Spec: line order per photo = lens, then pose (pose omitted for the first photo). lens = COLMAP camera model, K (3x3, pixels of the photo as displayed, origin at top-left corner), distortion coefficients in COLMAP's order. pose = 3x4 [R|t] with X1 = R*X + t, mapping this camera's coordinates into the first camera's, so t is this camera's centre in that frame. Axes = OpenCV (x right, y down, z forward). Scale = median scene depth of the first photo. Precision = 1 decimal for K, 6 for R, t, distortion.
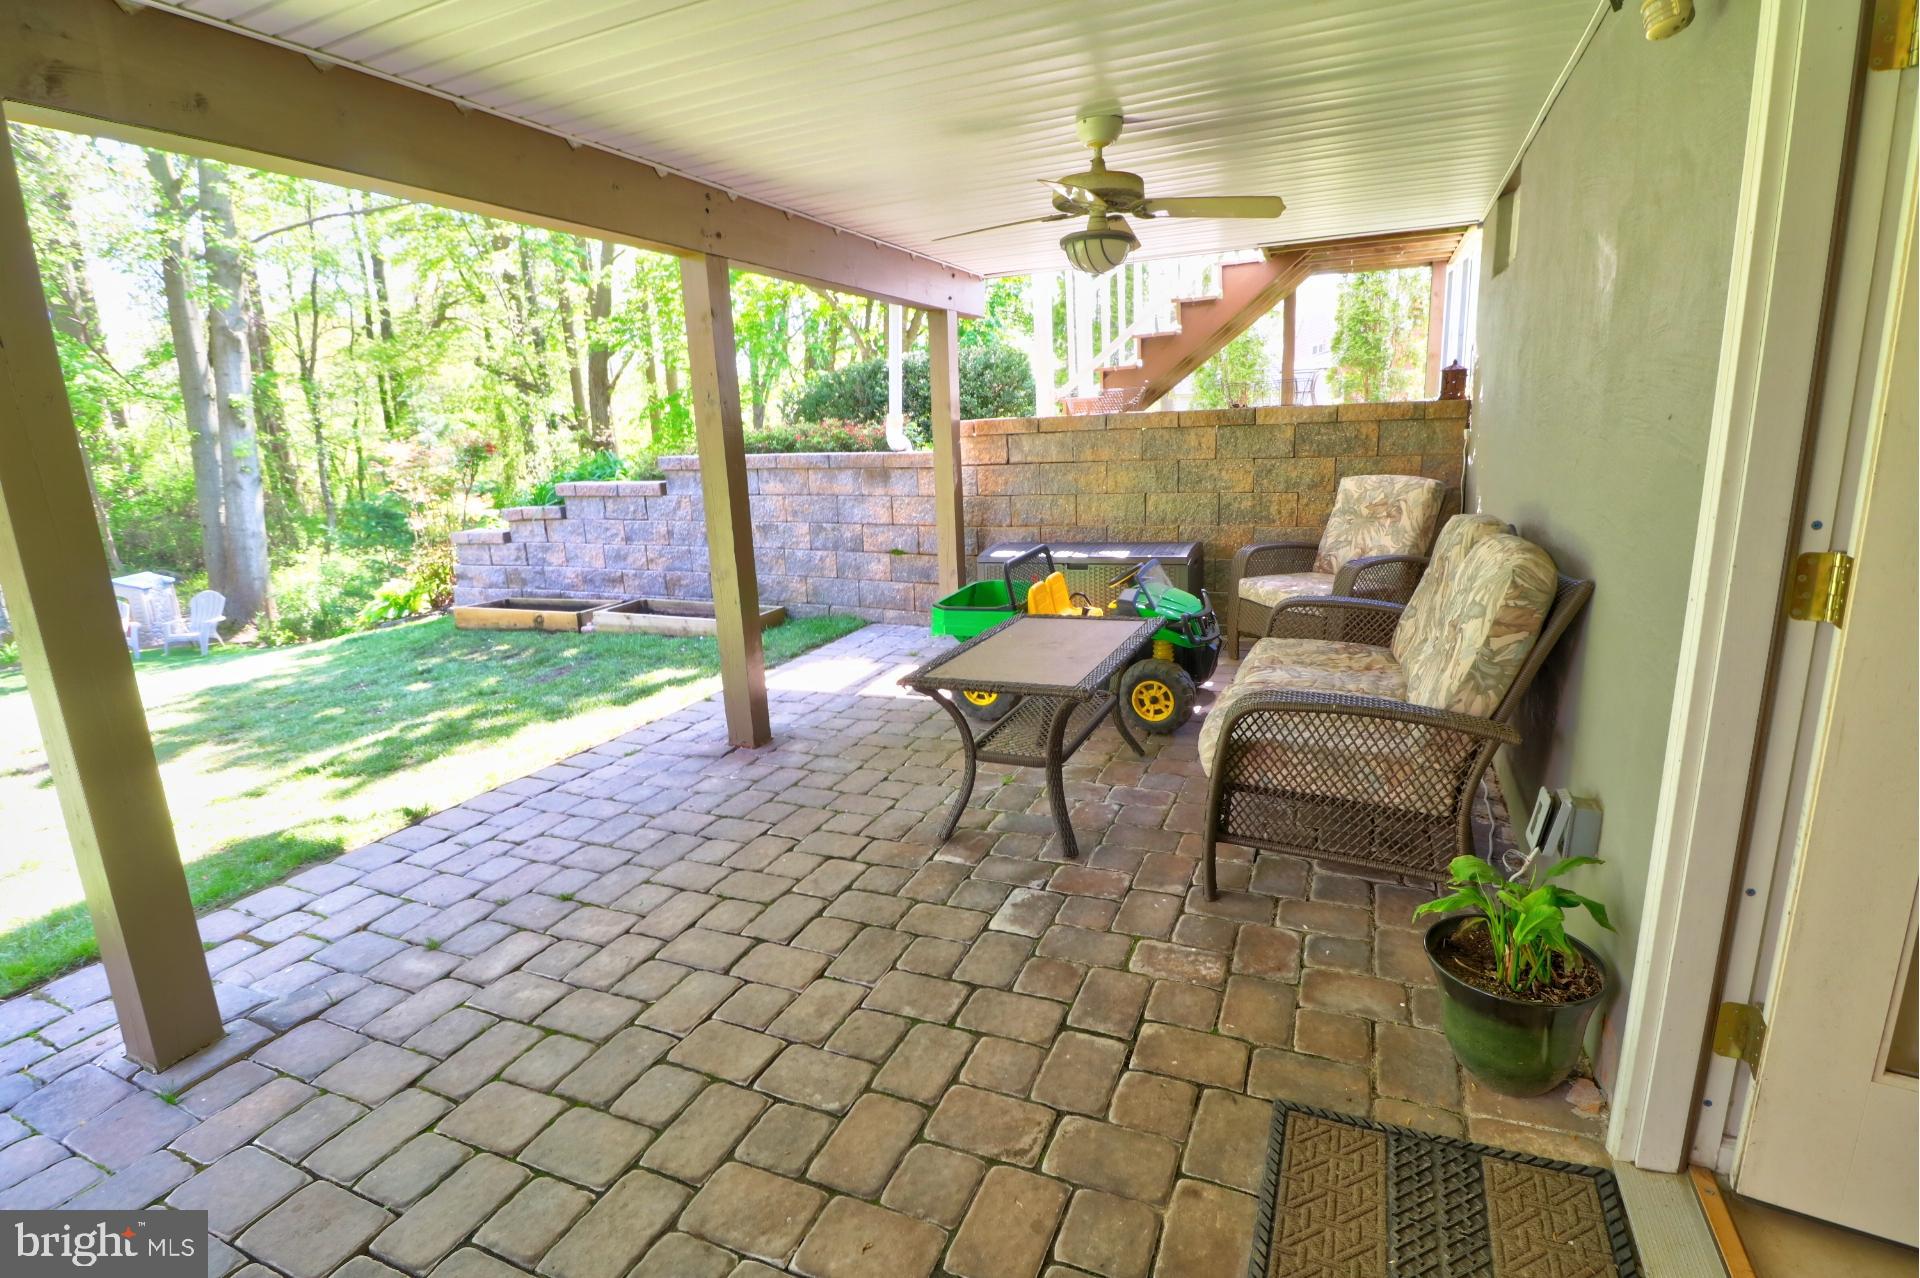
lens RADIAL K [[885.1, 0, 973.9], [0, 885.1, 614.9], [0, 0, 1]] dist [-0.011338, -0.006616]
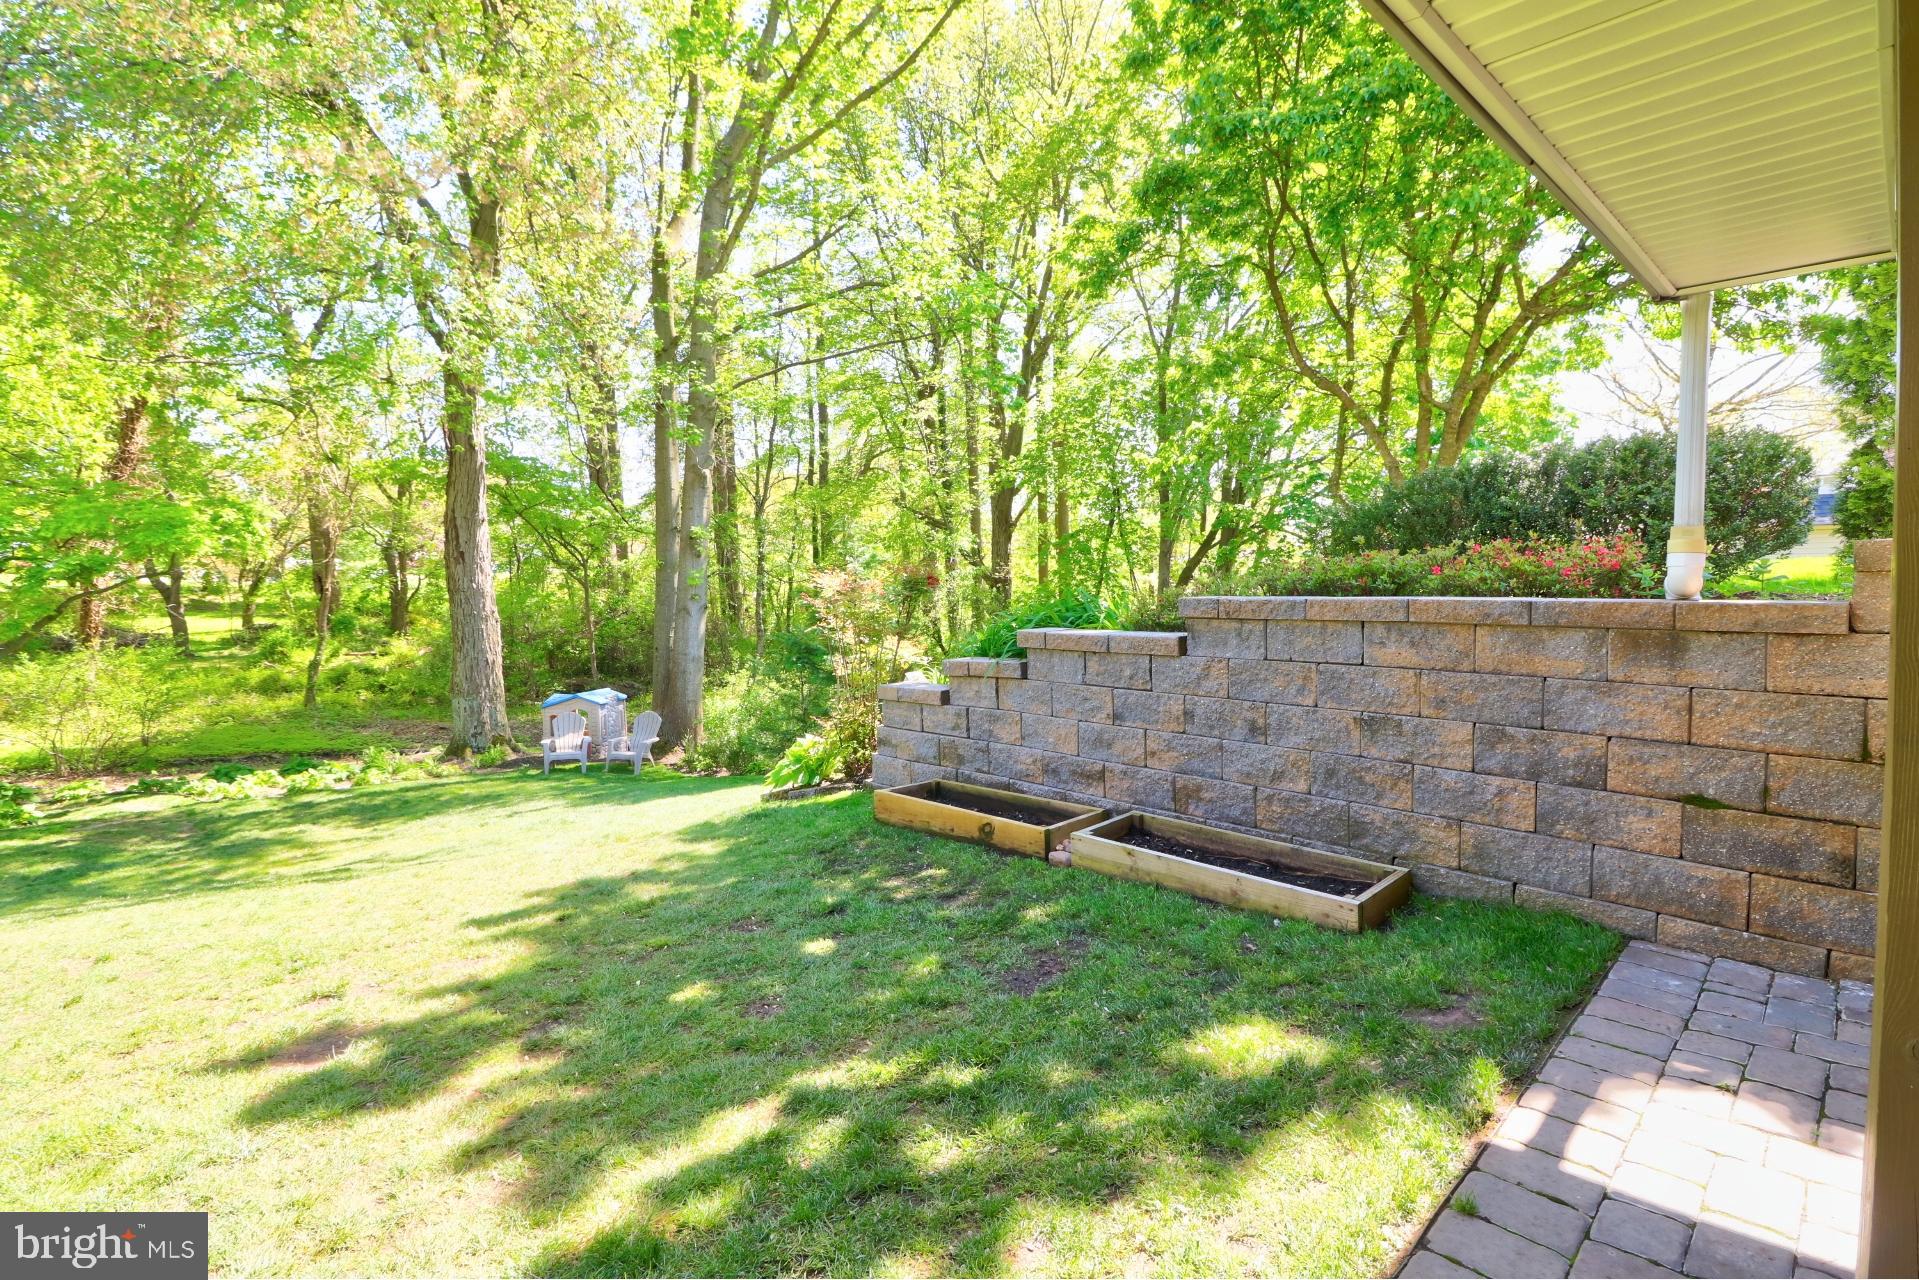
lens RADIAL K [[885.1, 0, 973.3], [0, 885.1, 619.0], [0, 0, 1]] dist [-0.010195, -0.007945]
pose [[0.921092, 0.032933, -0.387949, -0.121000], [-0.091386, 0.986867, -0.133200, -0.030831], [0.378468, 0.158143, 0.912005, 0.174017]]
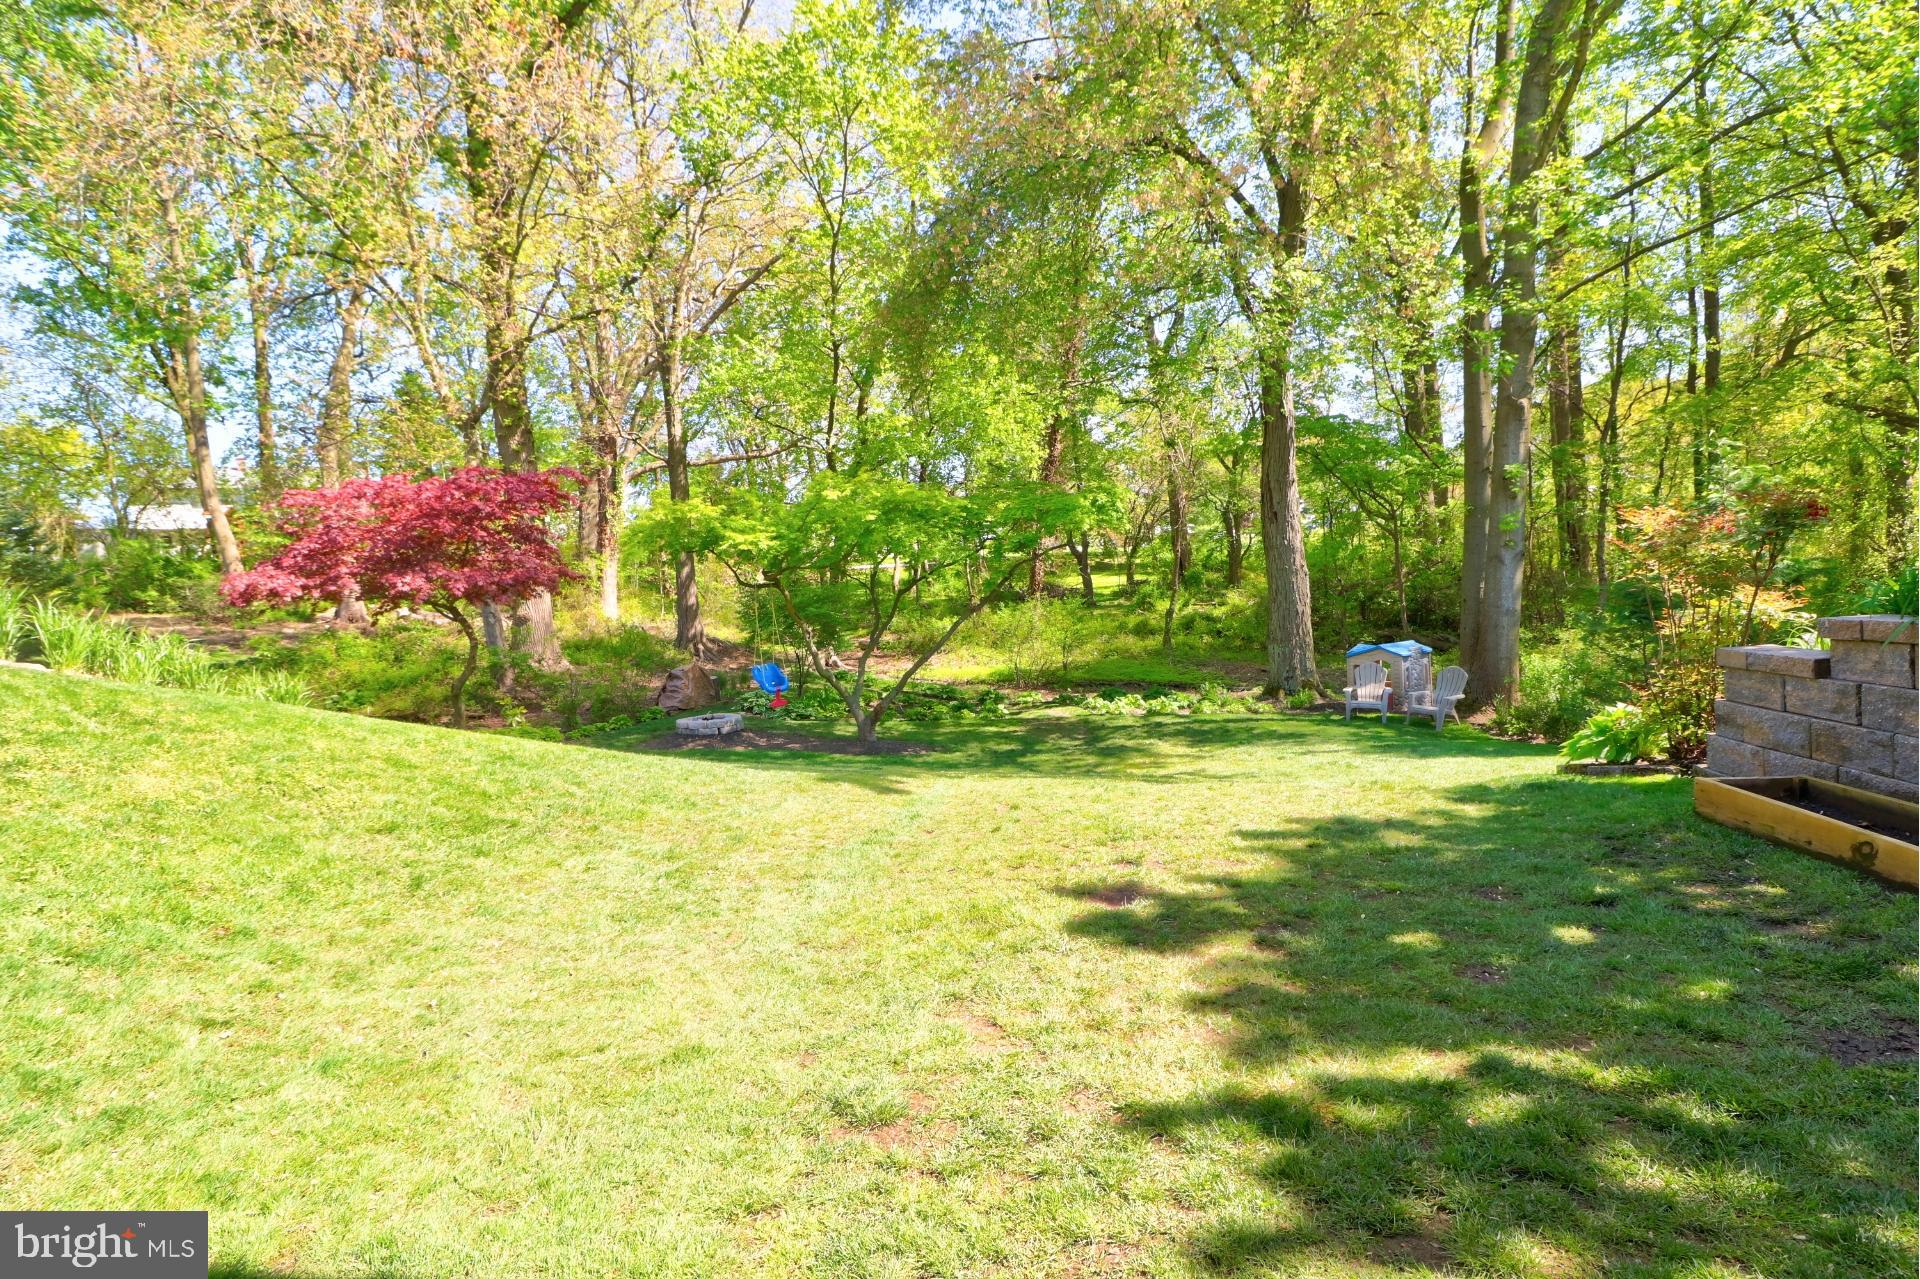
lens RADIAL K [[885.6, 0, 965.0], [0, 885.6, 622.6], [0, 0, 1]] dist [-0.010195, -0.007945]
pose [[0.287647, 0.072288, -0.955004, -0.090478], [-0.137165, 0.989977, 0.033622, -0.033651], [0.947863, 0.121322, 0.294680, 0.178855]]
